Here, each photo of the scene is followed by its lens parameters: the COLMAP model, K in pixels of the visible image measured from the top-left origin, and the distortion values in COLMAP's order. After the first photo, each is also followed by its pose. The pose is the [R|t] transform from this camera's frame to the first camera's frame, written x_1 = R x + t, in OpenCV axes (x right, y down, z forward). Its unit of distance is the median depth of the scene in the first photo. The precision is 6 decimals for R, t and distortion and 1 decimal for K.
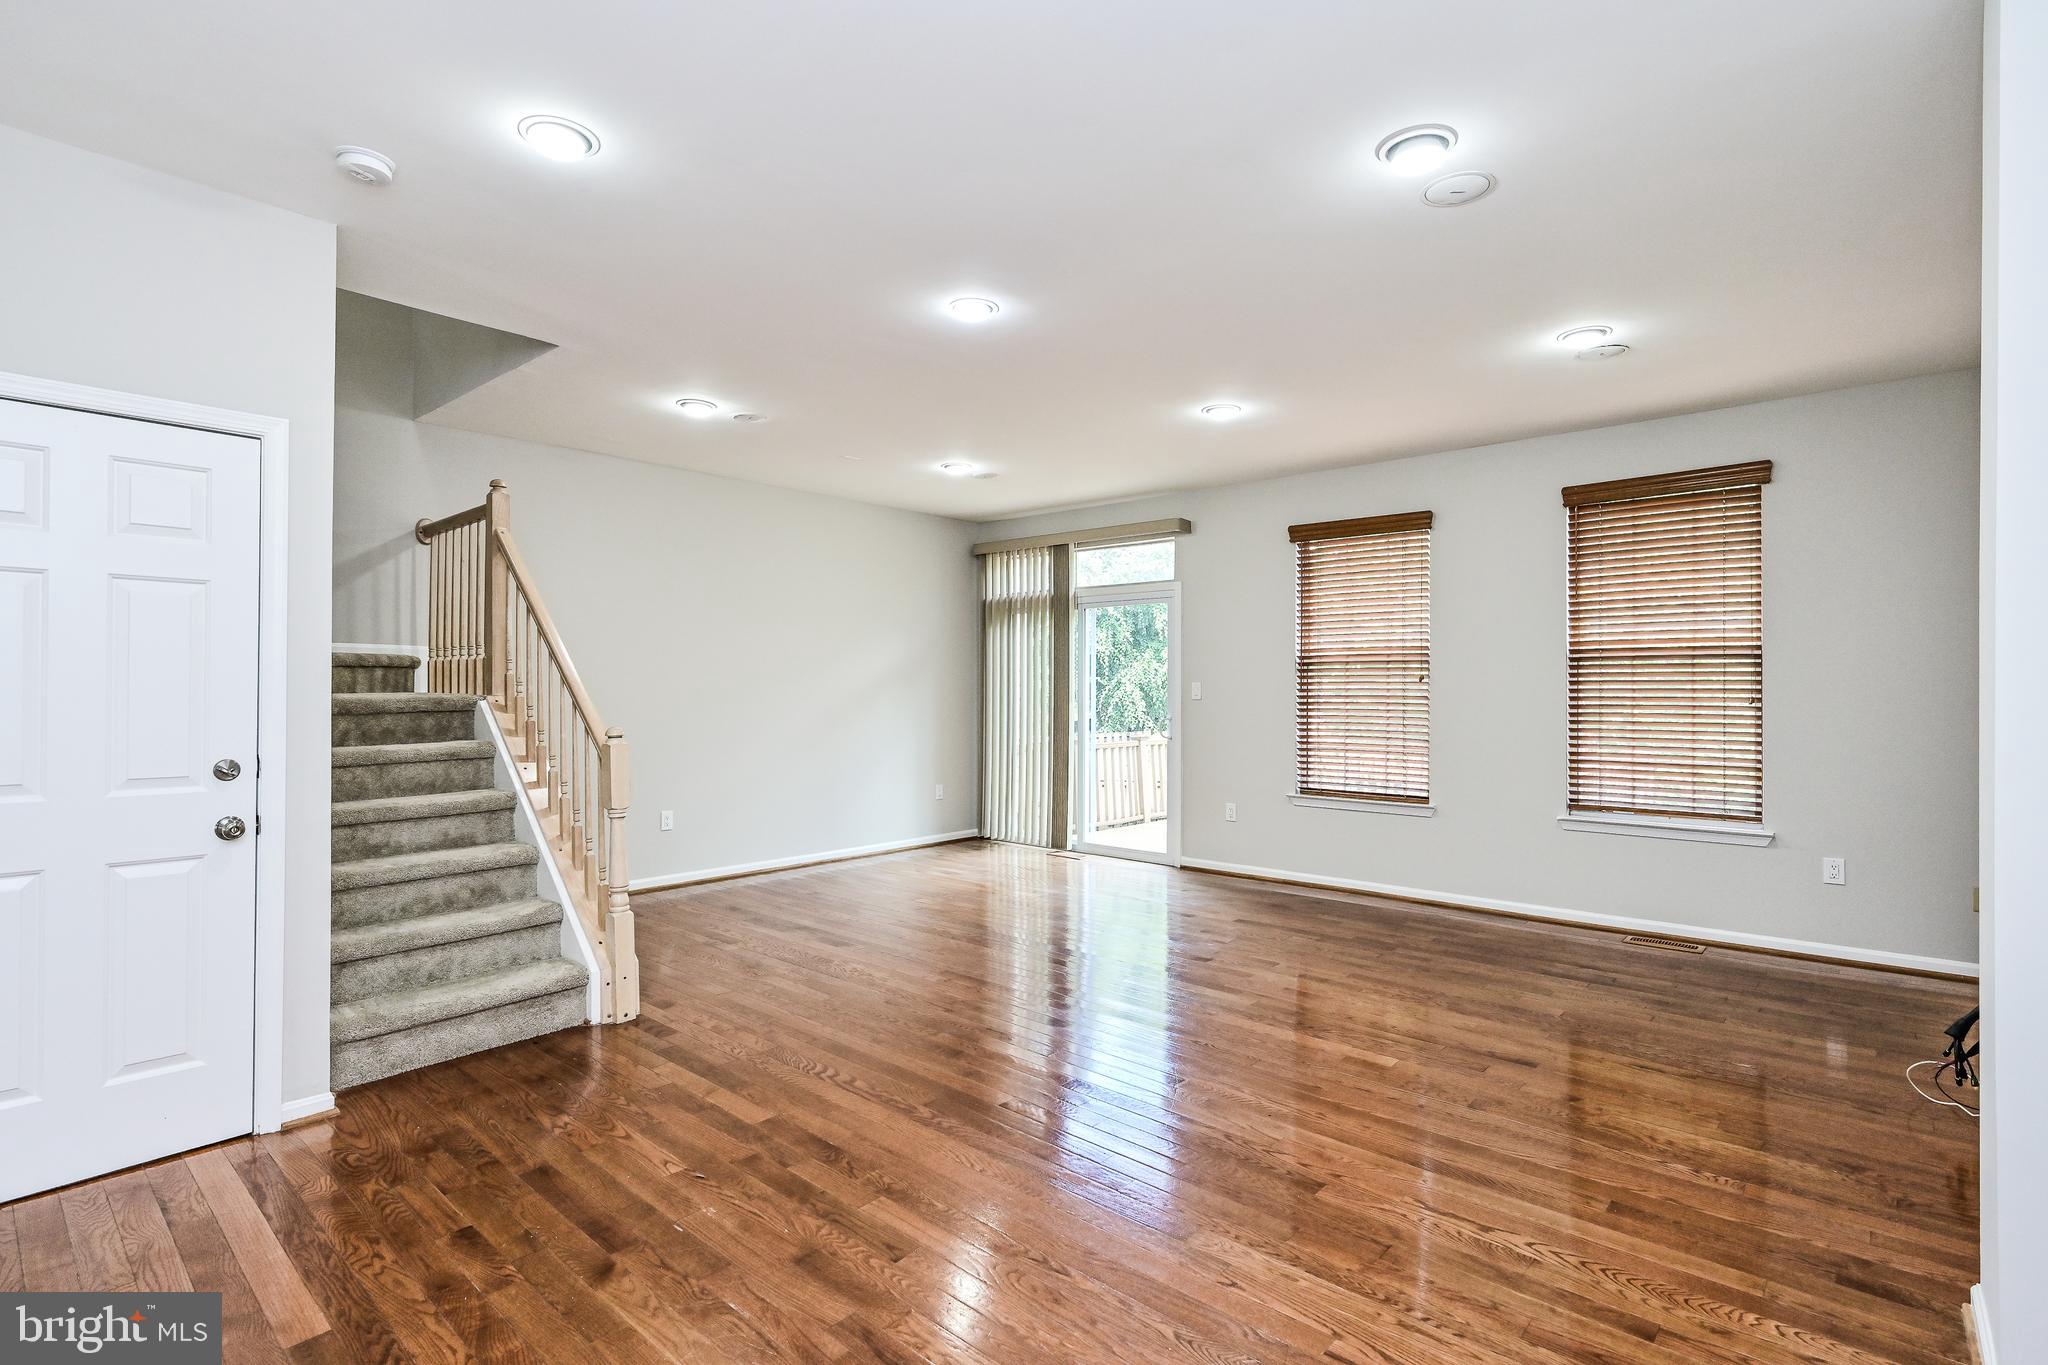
lens RADIAL K [[955.5, 0, 1026.5], [0, 955.5, 684.7], [0, 0, 1]] dist [-0.003188, -0.000477]
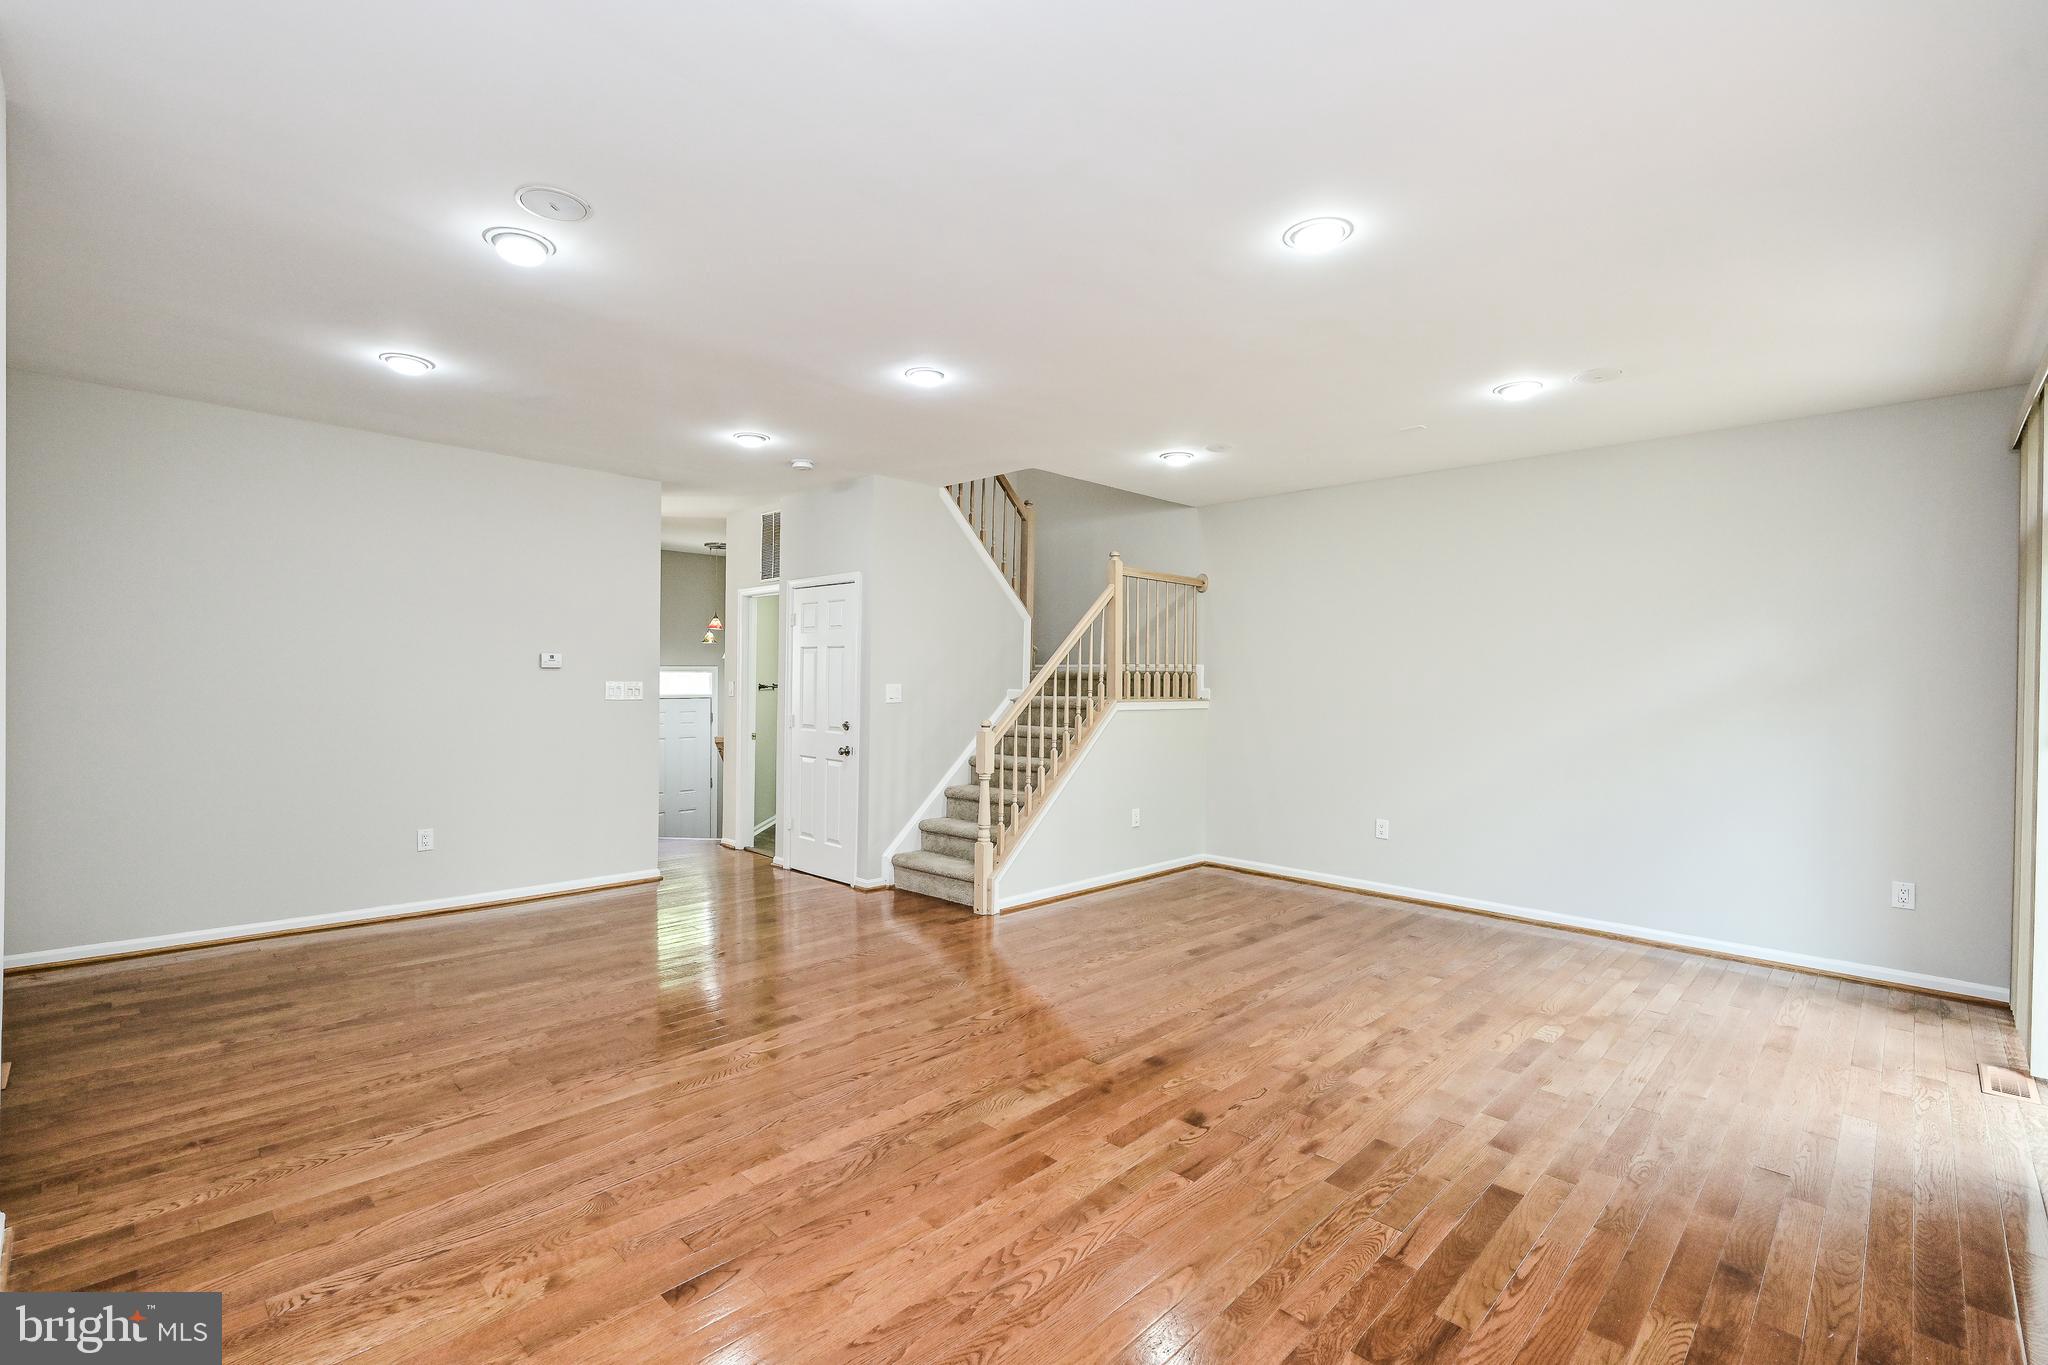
lens RADIAL K [[909.3, 0, 1021.8], [0, 909.3, 681.8], [0, 0, 1]] dist [0.000864, -0.000243]
pose [[-0.042349, -0.000556, -0.999103, 1.364673], [-0.007672, 0.999971, -0.000232, -0.019977], [0.999073, 0.007655, -0.042352, 1.516027]]
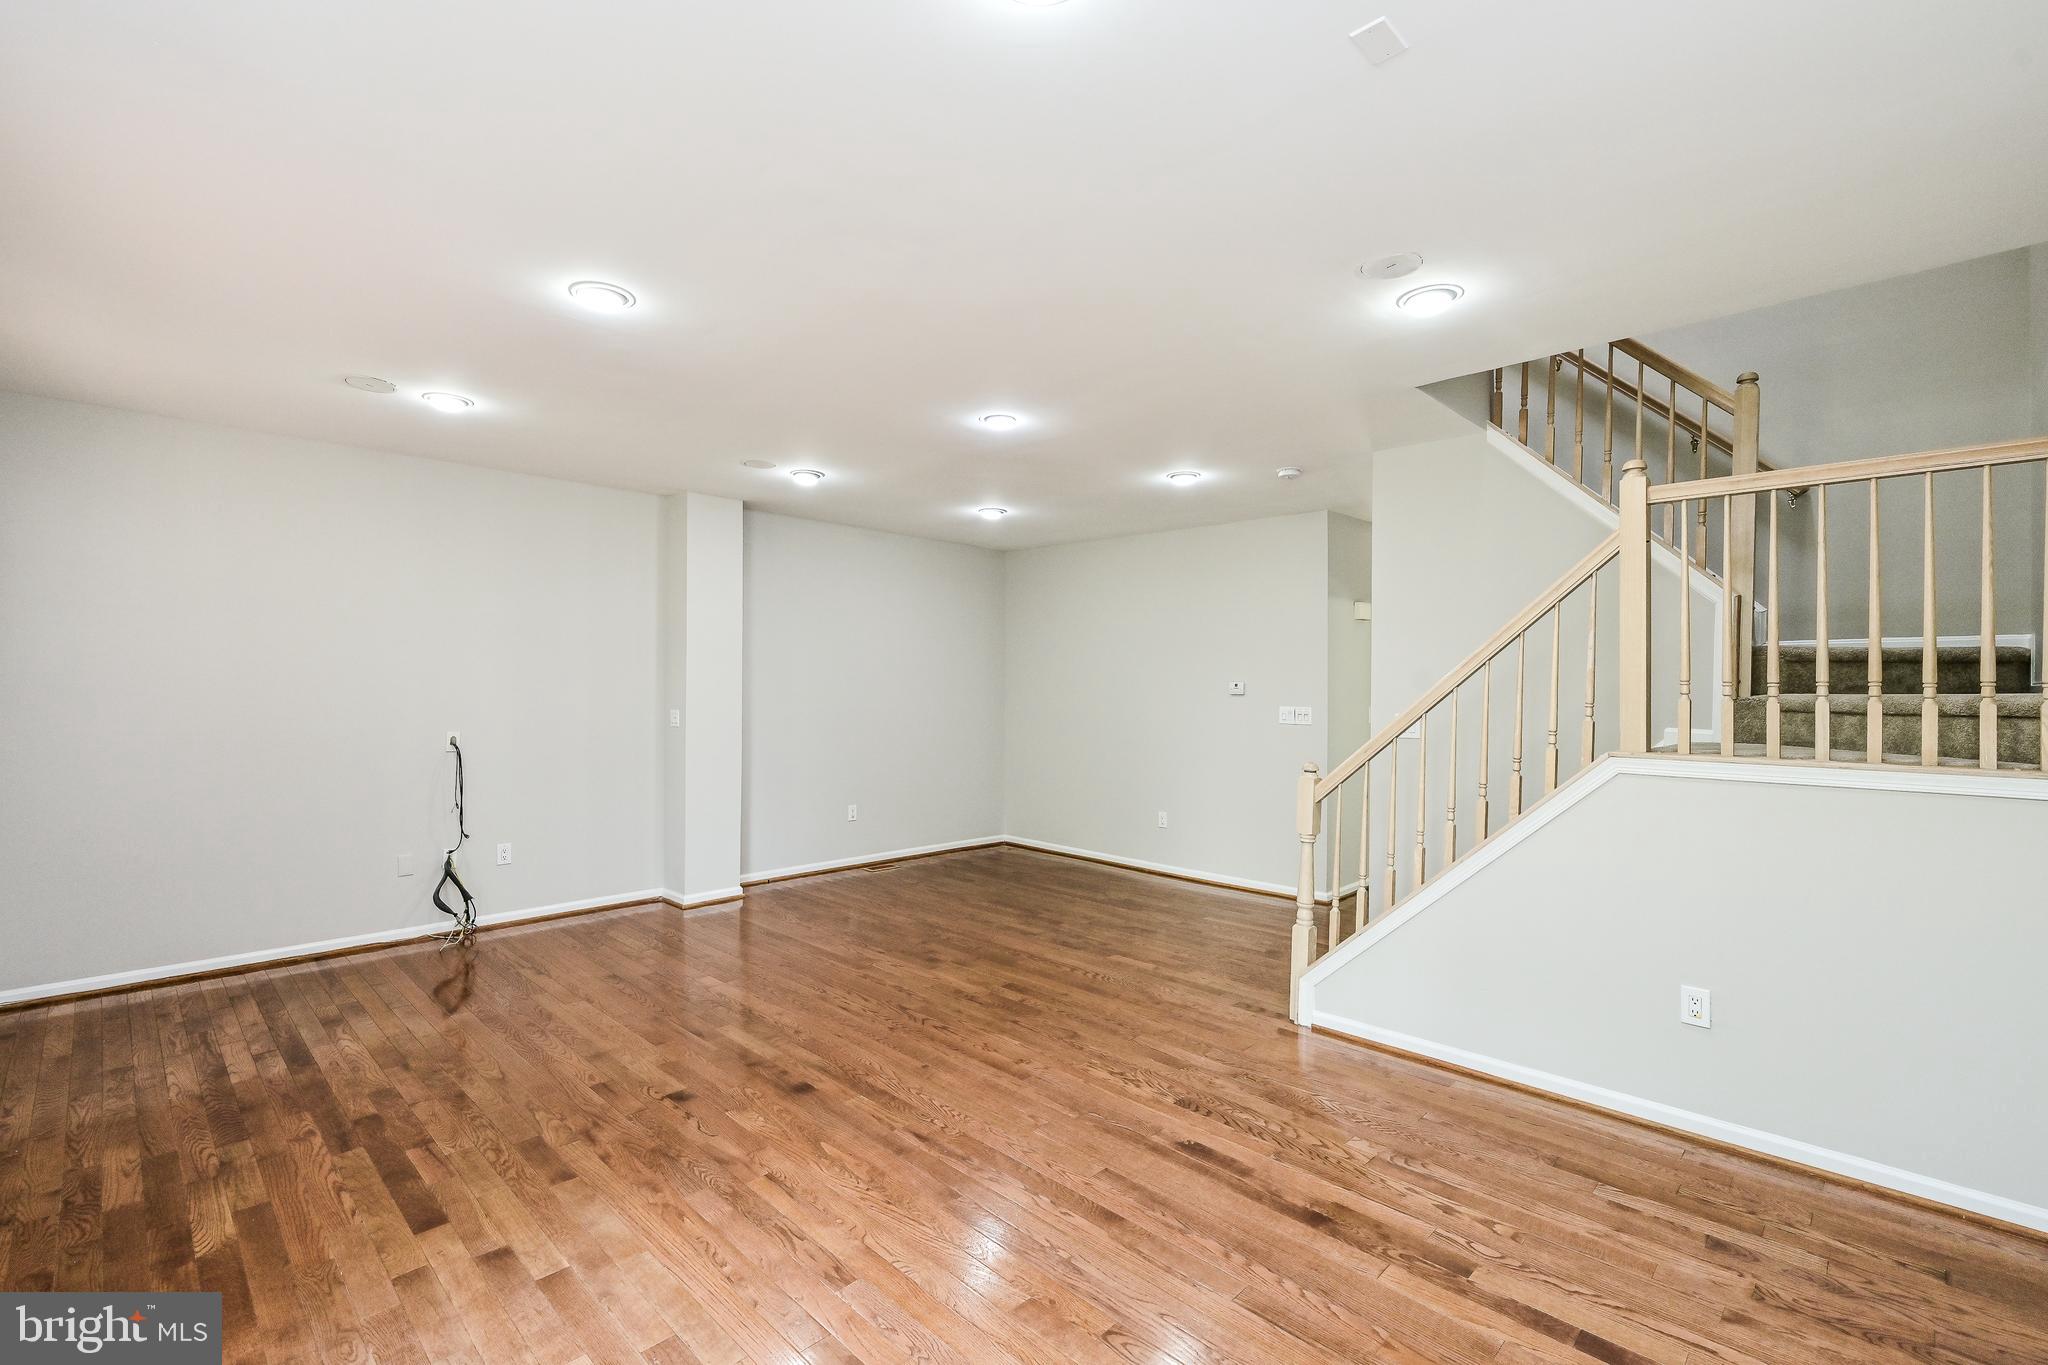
lens RADIAL K [[909.3, 0, 1014.4], [0, 909.3, 686.6], [0, 0, 1]] dist [0.000864, -0.000243]
pose [[-0.998730, -0.009042, 0.049564, -0.180237], [-0.009234, 0.999951, -0.003650, -0.050206], [-0.049529, -0.004103, -0.998764, 2.837037]]
